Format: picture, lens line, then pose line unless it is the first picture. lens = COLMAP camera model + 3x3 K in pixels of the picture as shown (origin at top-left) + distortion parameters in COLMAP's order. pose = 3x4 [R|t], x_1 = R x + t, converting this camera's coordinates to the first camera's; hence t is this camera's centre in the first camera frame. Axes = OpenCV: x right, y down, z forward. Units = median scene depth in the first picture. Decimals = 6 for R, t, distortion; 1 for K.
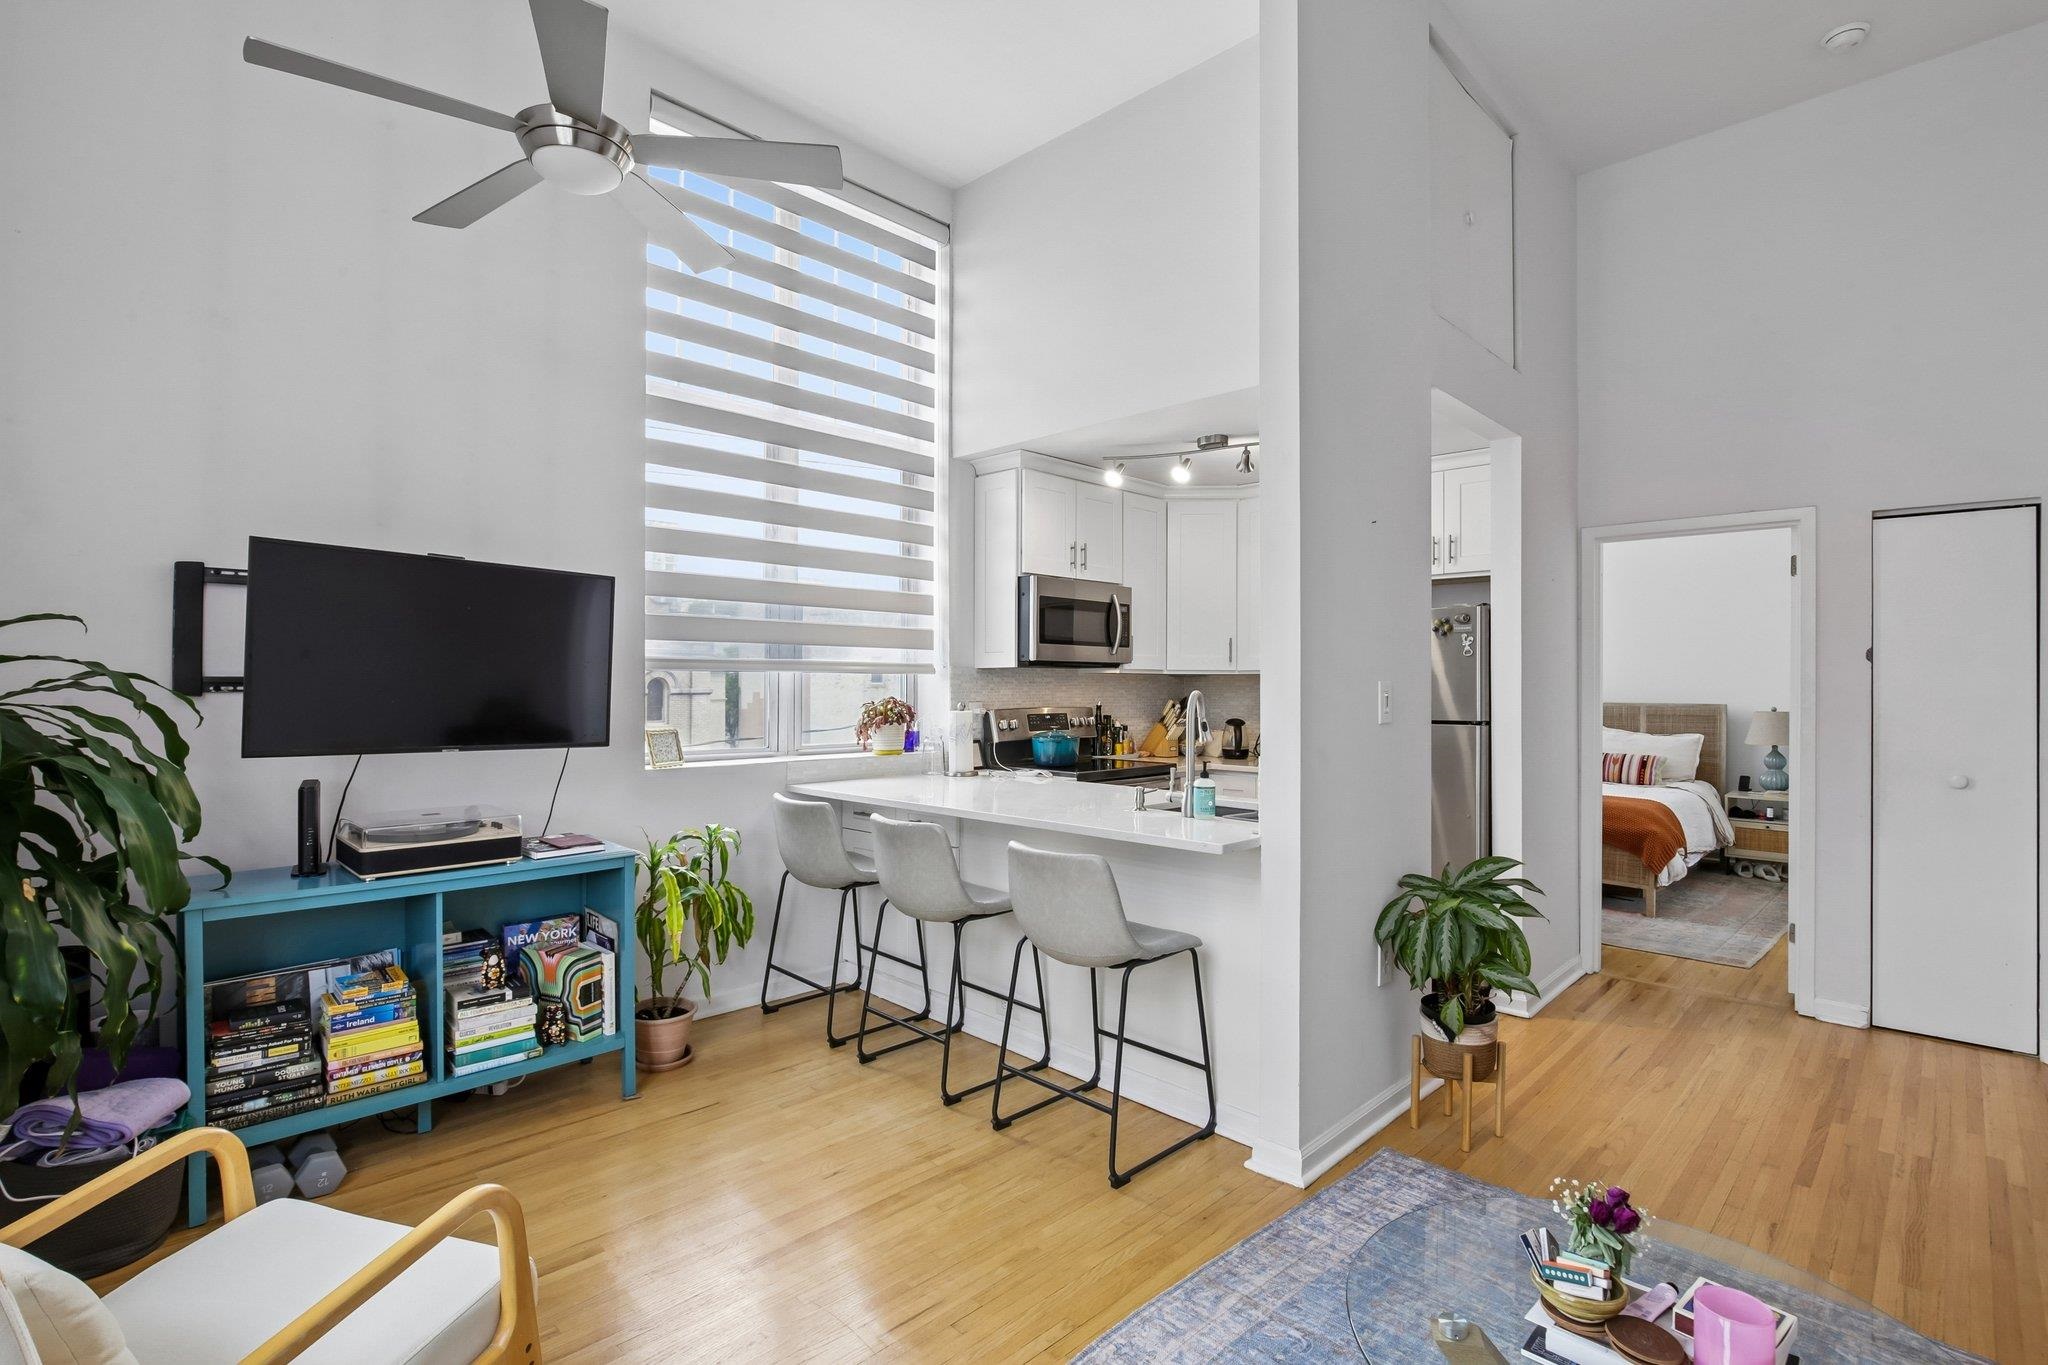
lens RADIAL K [[961.5, 0, 1037.2], [0, 961.5, 684.6], [0, 0, 1]] dist [-0.018072, 0.005785]
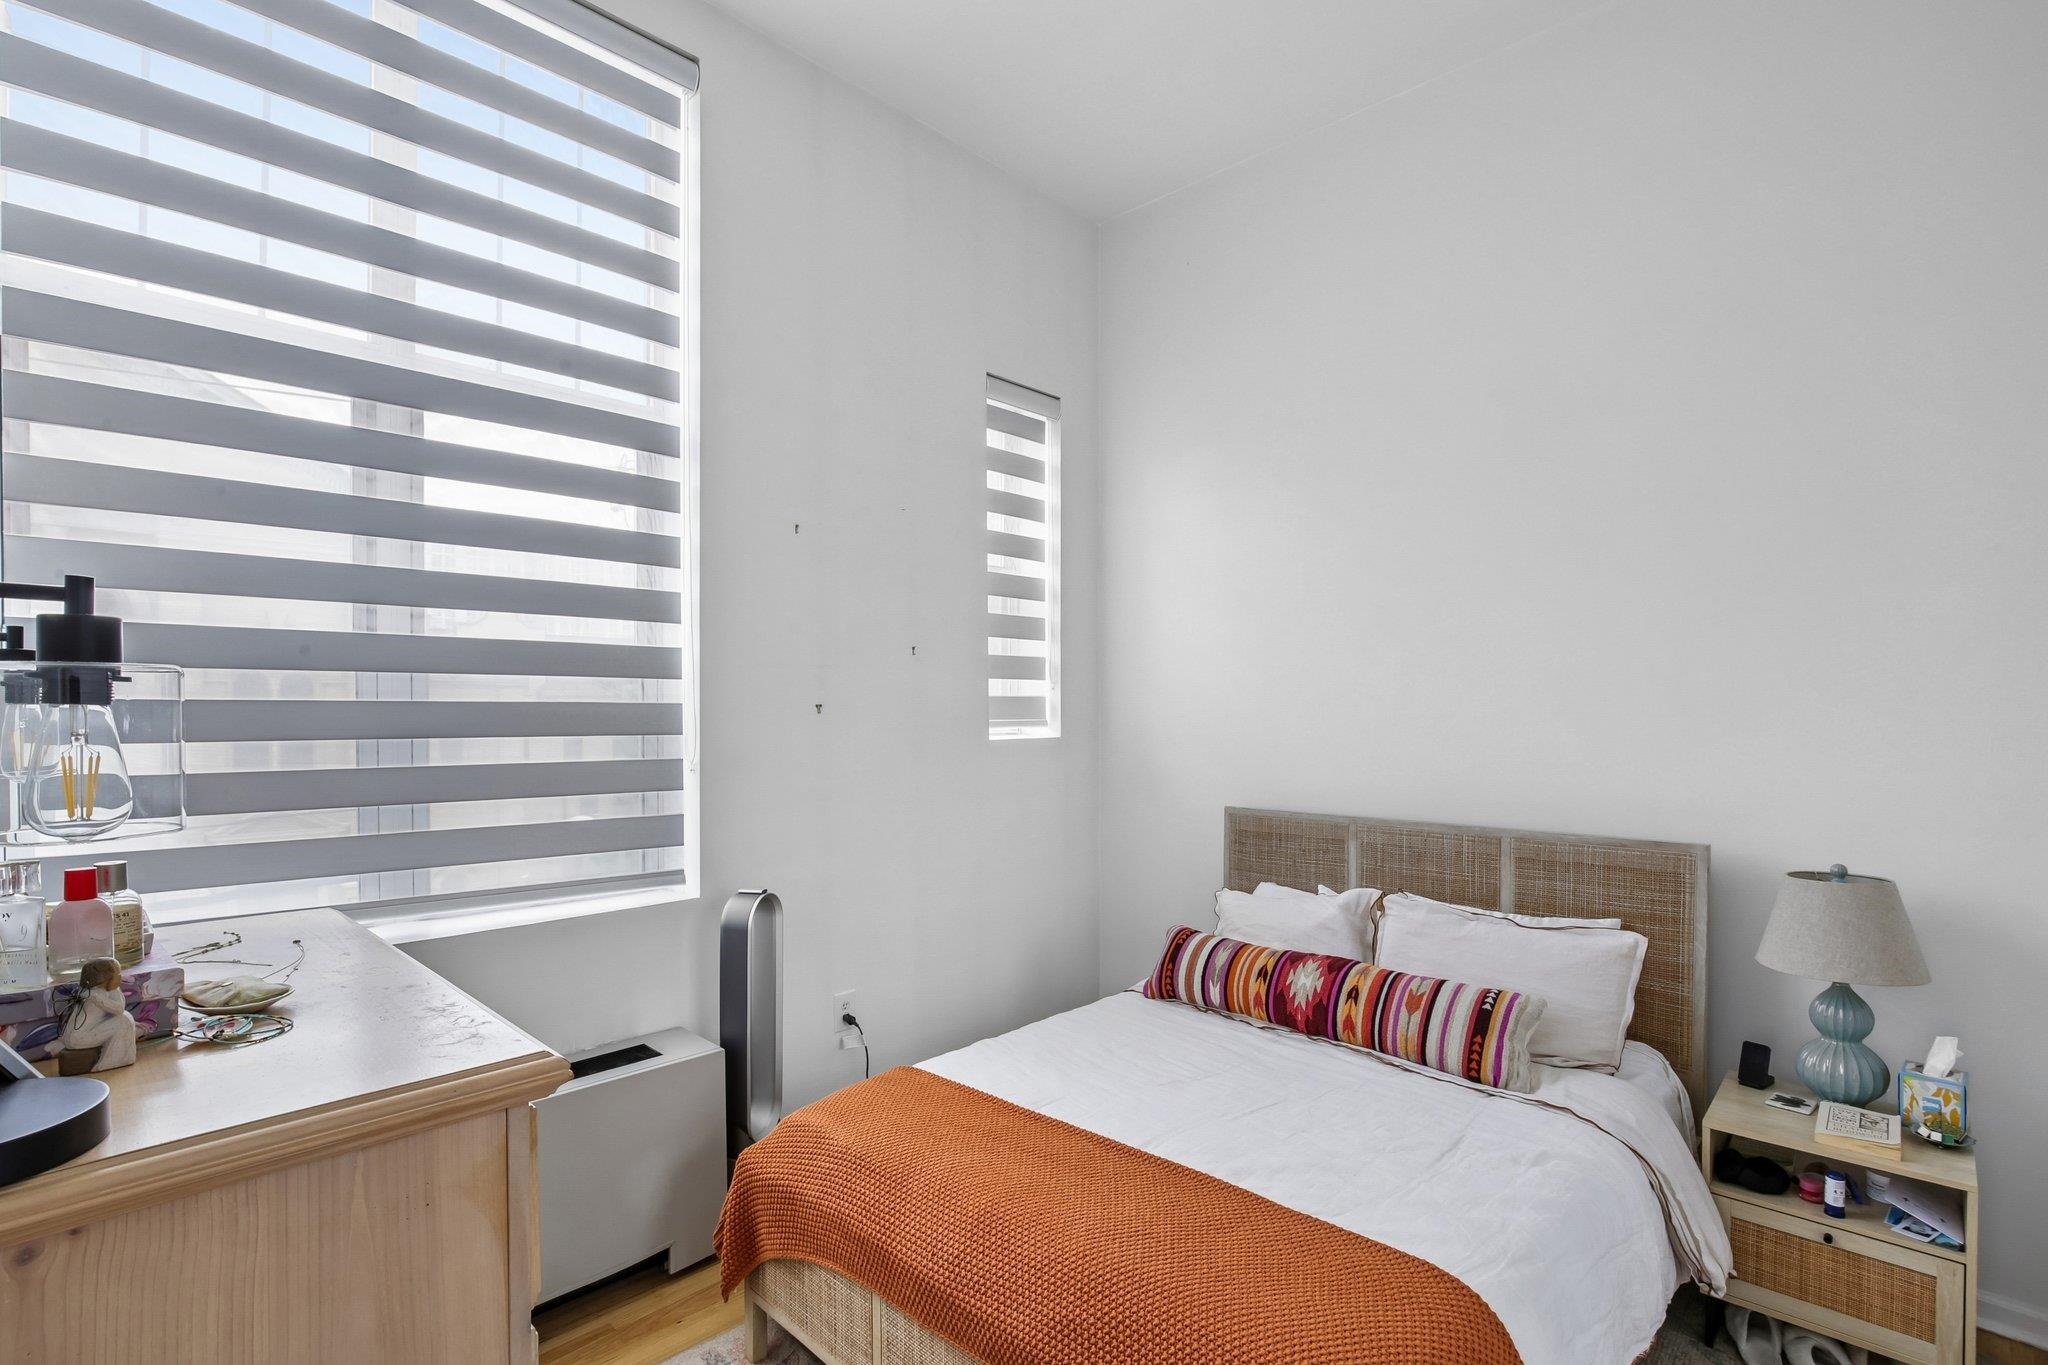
lens RADIAL K [[961.5, 0, 1019.2], [0, 961.5, 710.7], [0, 0, 1]] dist [-0.018072, 0.005785]
pose [[0.999999, 0.000705, -0.001171, 0.451883], [-0.000710, 0.999992, -0.003839, -0.033844], [0.001168, 0.003840, 0.999992, 0.624056]]
